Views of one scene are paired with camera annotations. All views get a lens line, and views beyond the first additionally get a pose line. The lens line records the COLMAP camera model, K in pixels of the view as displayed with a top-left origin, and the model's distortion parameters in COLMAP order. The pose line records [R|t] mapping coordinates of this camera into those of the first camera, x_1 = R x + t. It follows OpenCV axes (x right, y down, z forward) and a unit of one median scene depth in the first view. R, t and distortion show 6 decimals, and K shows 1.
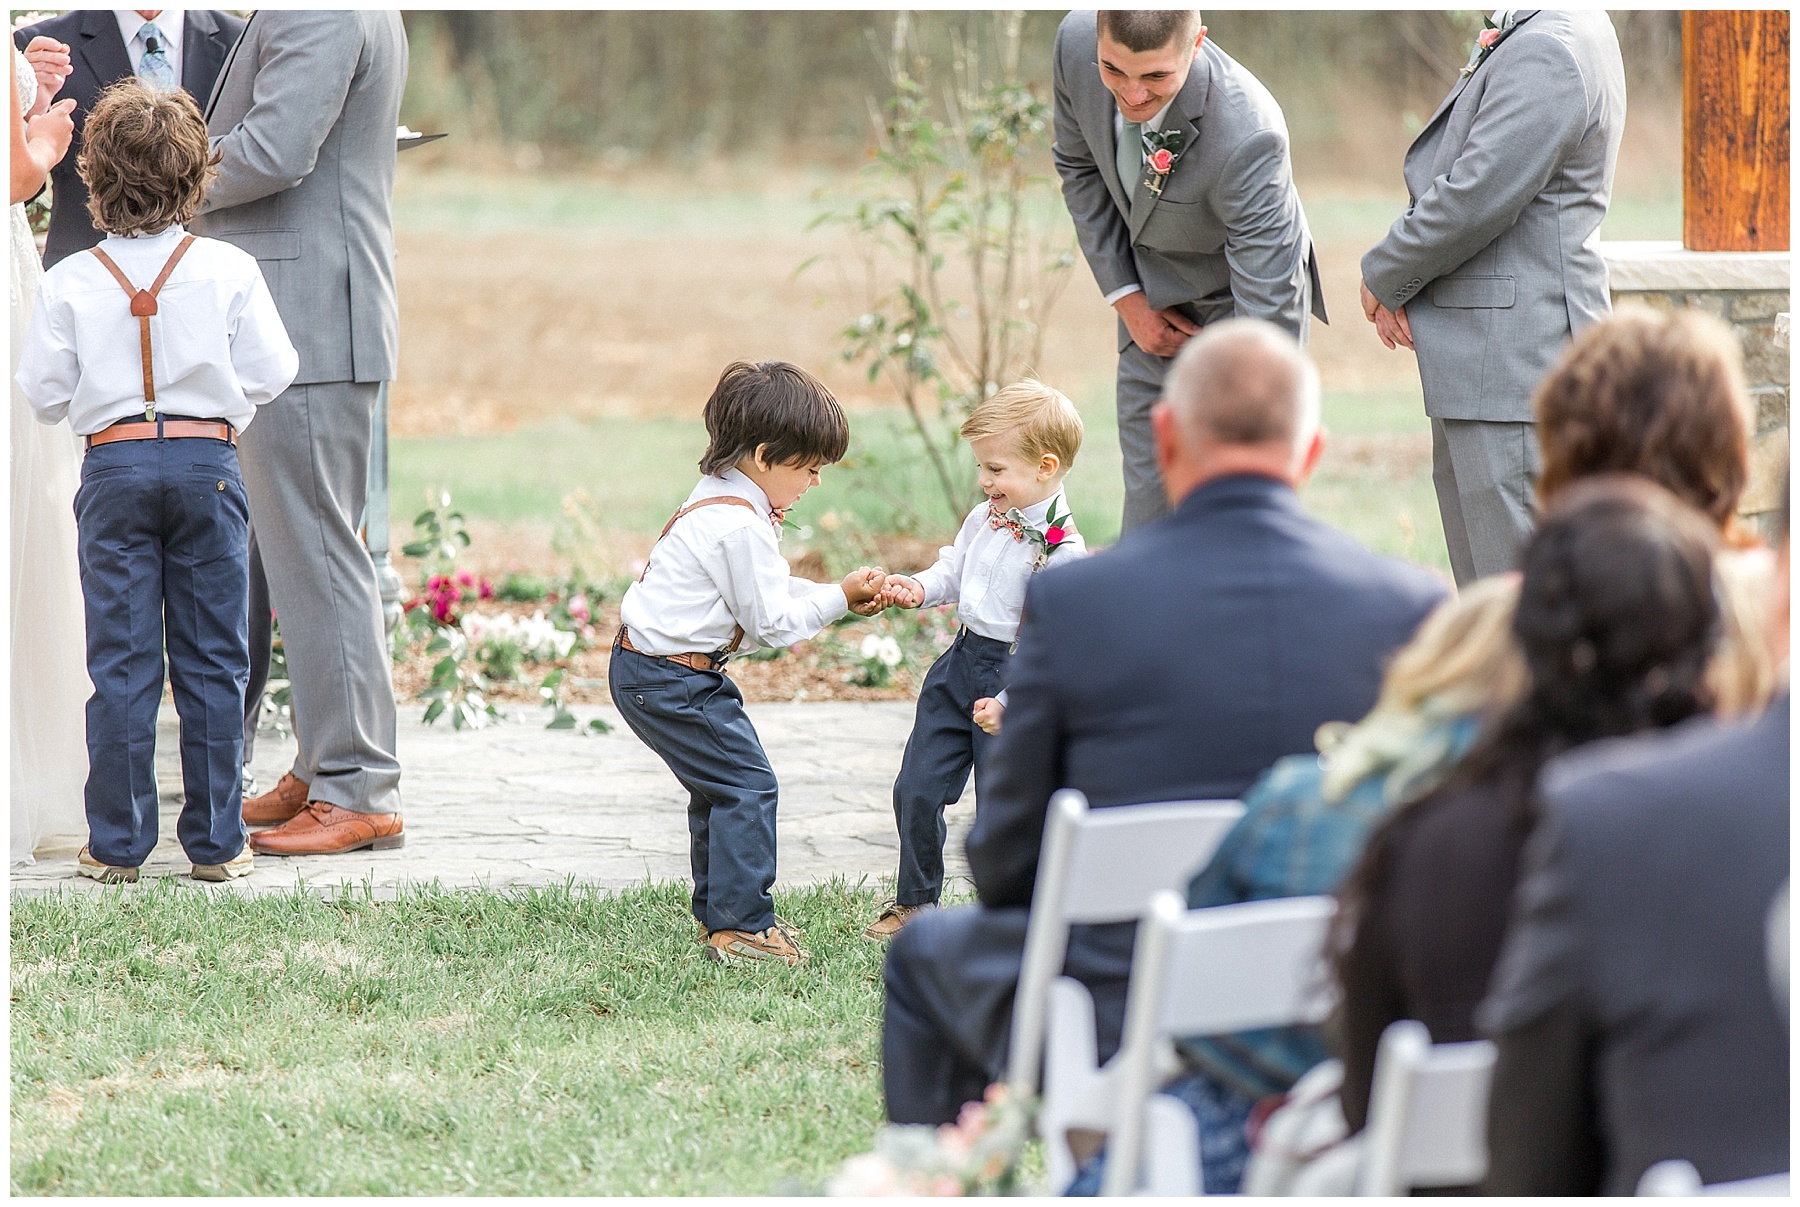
lens RADIAL K [[10354.3, 0, 900.1], [0, 10354.3, 603.3], [0, 0, 1]] dist [2.290922, -9.557549]
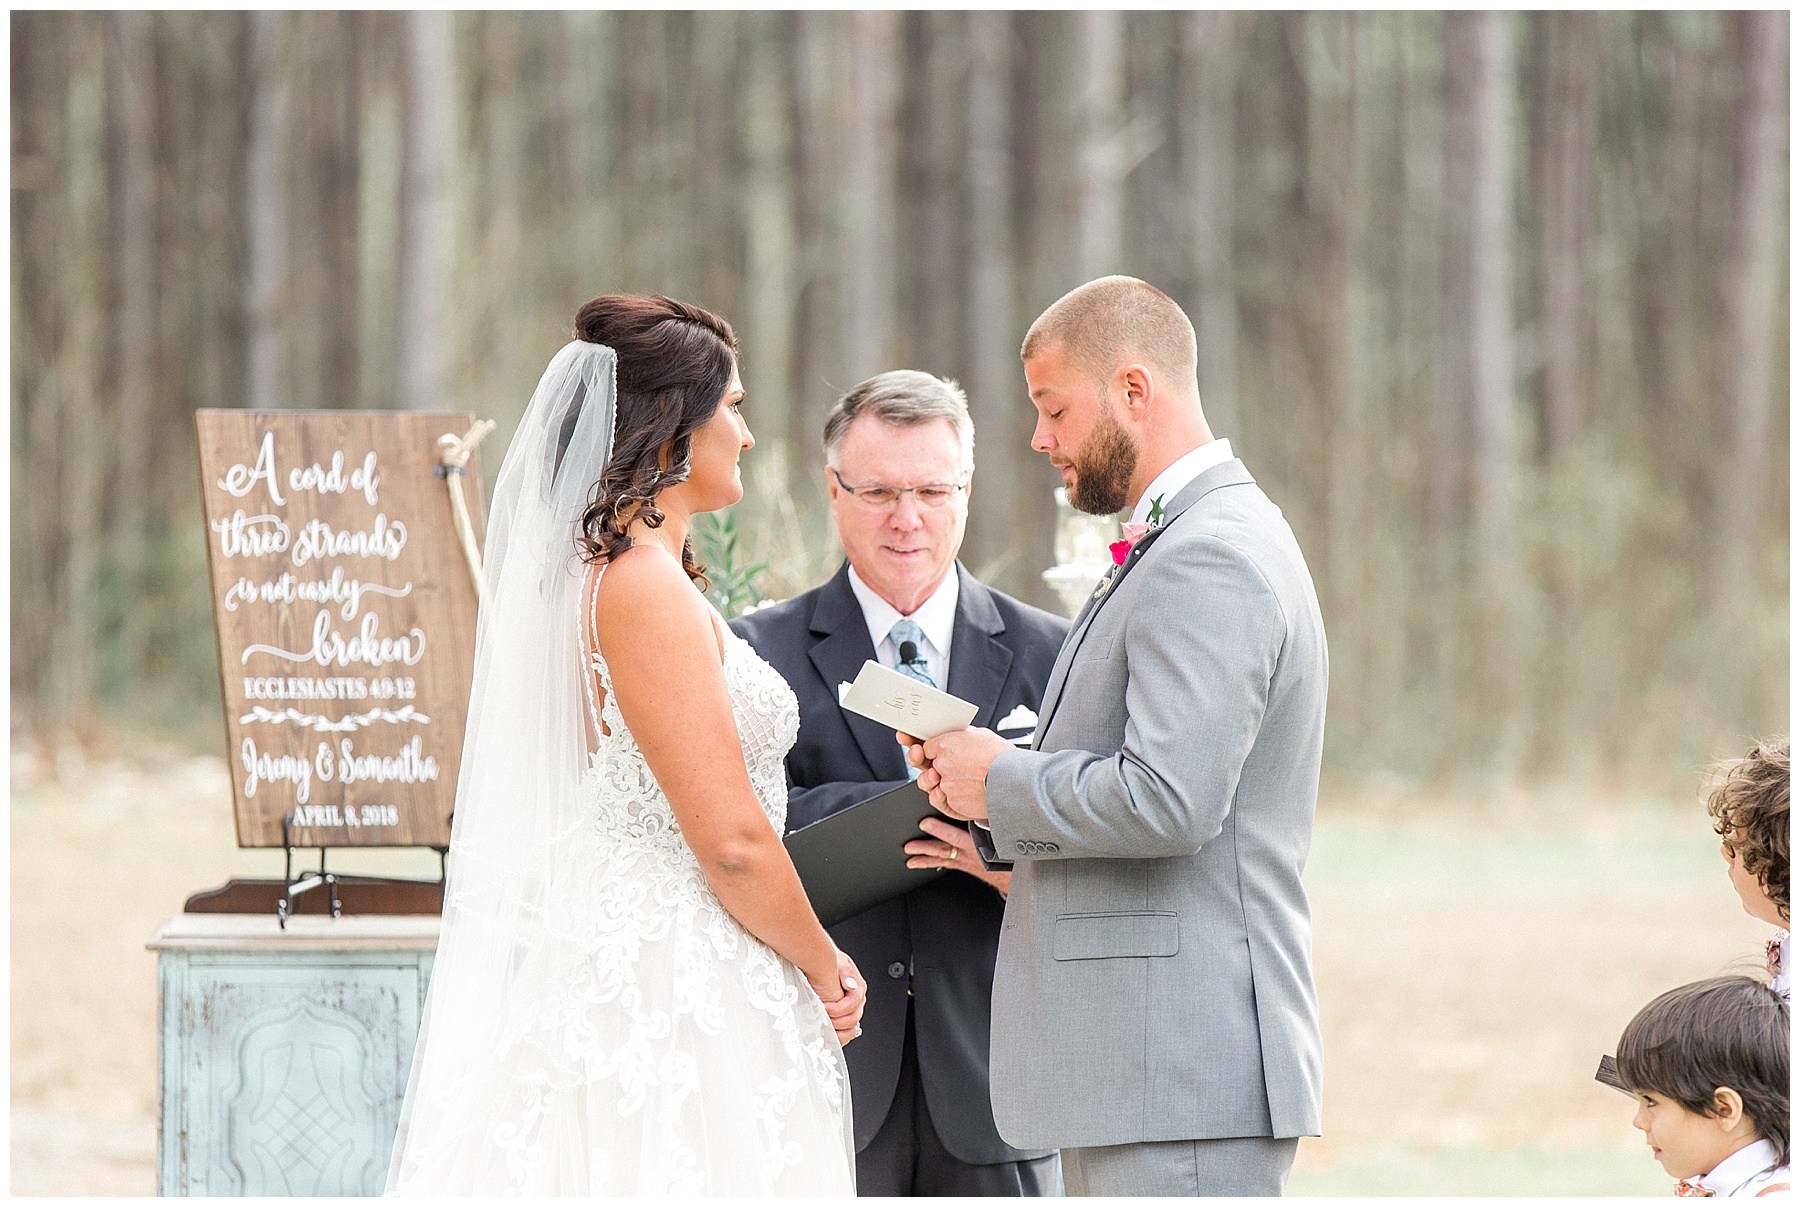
lens RADIAL K [[10354.3, 0, 900.1], [0, 10354.3, 603.3], [0, 0, 1]] dist [2.290922, -9.557549]
pose [[0.999658, 0.012789, -0.022804, -0.055370], [-0.014019, 0.998410, -0.054604, -0.016725], [0.022069, 0.054905, 0.998248, 0.281395]]
